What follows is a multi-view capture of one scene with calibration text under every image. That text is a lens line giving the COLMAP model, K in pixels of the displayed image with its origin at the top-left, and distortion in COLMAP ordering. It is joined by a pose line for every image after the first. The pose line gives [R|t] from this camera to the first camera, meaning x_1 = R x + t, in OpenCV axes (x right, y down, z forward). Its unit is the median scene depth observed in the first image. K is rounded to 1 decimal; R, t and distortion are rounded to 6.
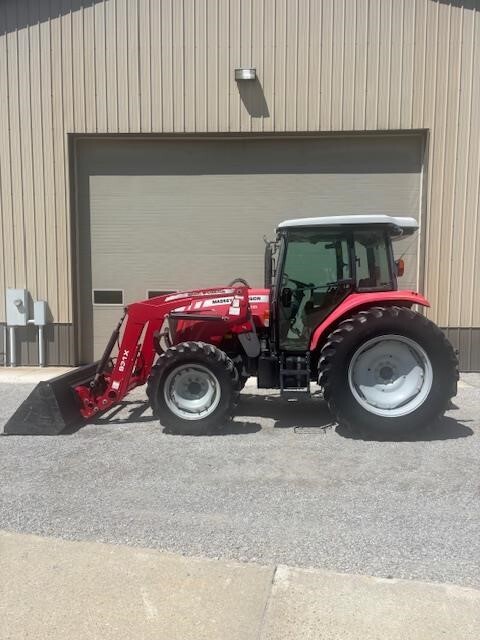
lens RADIAL K [[482.7, 0, 242.4], [0, 482.7, 317.9], [0, 0, 1]] dist [0.049266, -0.041112]
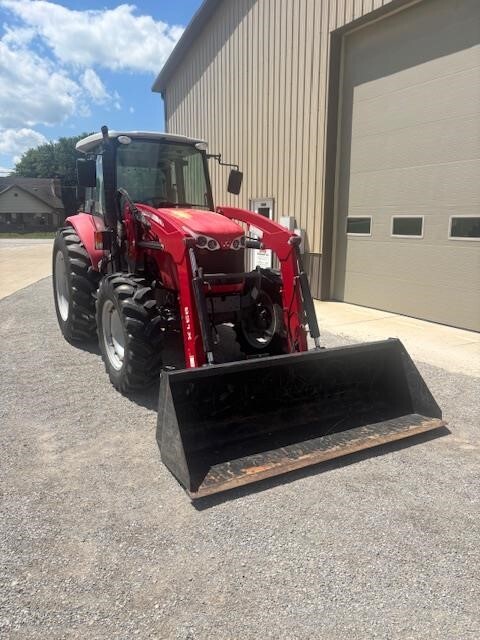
lens RADIAL K [[482.9, 0, 241.1], [0, 482.9, 322.5], [0, 0, 1]] dist [0.057031, -0.059821]
pose [[0.523018, 0.175485, -0.834061, 0.619840], [-0.055057, 0.983487, 0.172399, -0.019046], [0.850542, -0.044247, 0.524043, 0.631534]]
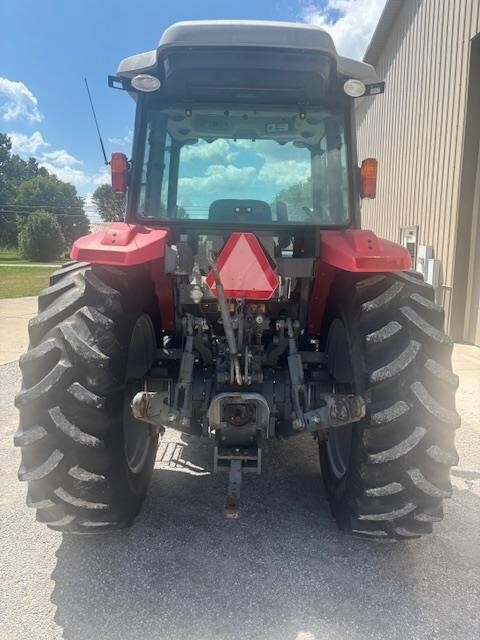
lens RADIAL K [[482.7, 0, 242.4], [0, 482.7, 317.9], [0, 0, 1]] dist [0.049266, -0.041112]
pose [[0.056613, 0.134596, -0.989282, 0.731892], [-0.072546, 0.988806, 0.130379, -0.033049], [0.995757, 0.064388, 0.065744, 1.014755]]
